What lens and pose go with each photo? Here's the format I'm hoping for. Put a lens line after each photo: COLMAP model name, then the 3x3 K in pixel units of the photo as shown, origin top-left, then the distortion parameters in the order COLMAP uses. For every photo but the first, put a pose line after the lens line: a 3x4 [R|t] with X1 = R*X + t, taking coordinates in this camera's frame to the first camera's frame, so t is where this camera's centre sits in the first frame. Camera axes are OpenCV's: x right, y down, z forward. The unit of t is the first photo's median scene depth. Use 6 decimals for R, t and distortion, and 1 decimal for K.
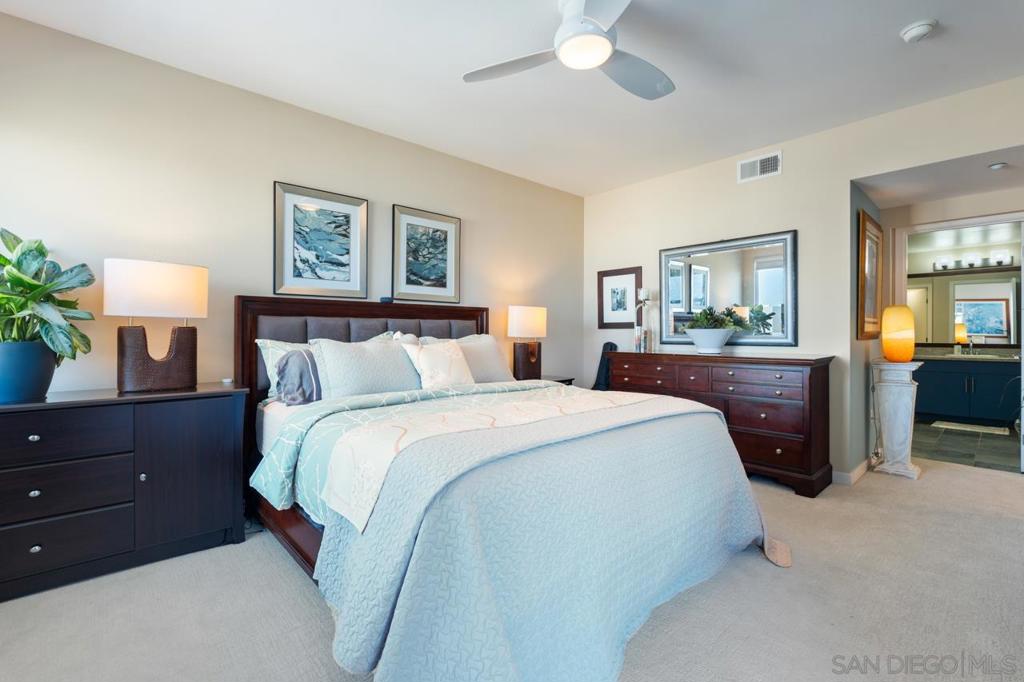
lens RADIAL K [[448.5, 0, 514.1], [0, 448.5, 331.1], [0, 0, 1]] dist [-0.001864, -0.000086]
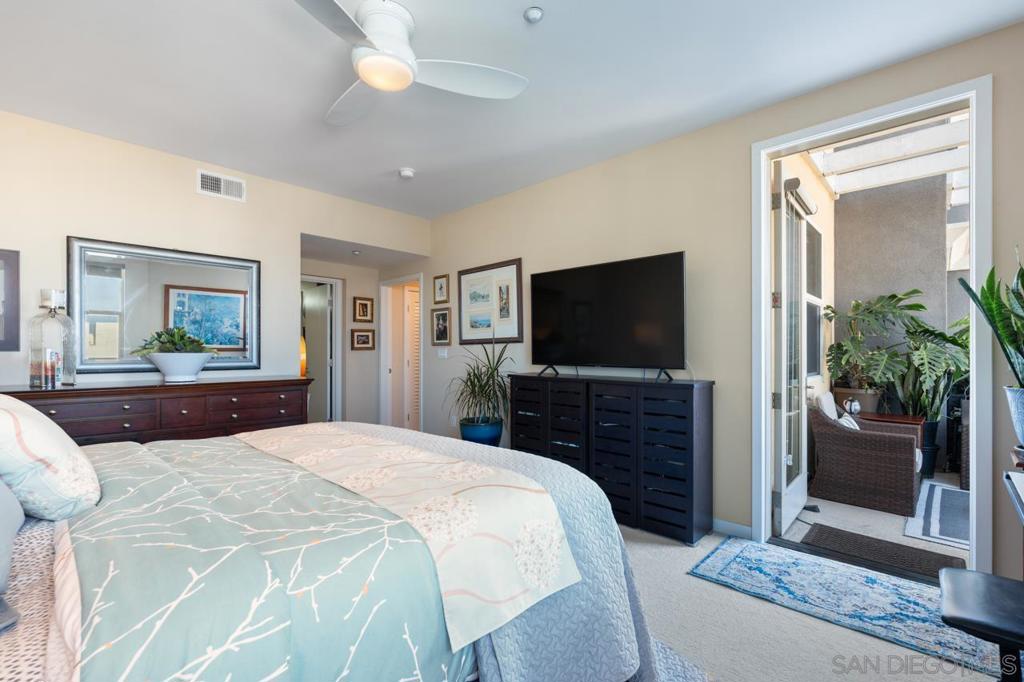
lens RADIAL K [[448.5, 0, 514.1], [0, 448.5, 331.1], [0, 0, 1]] dist [-0.001864, -0.000086]
pose [[-0.059056, 0.048768, 0.997063, -0.437385], [-0.004093, 0.998786, -0.049095, -0.005954], [-0.998246, -0.006981, -0.058784, 0.413867]]
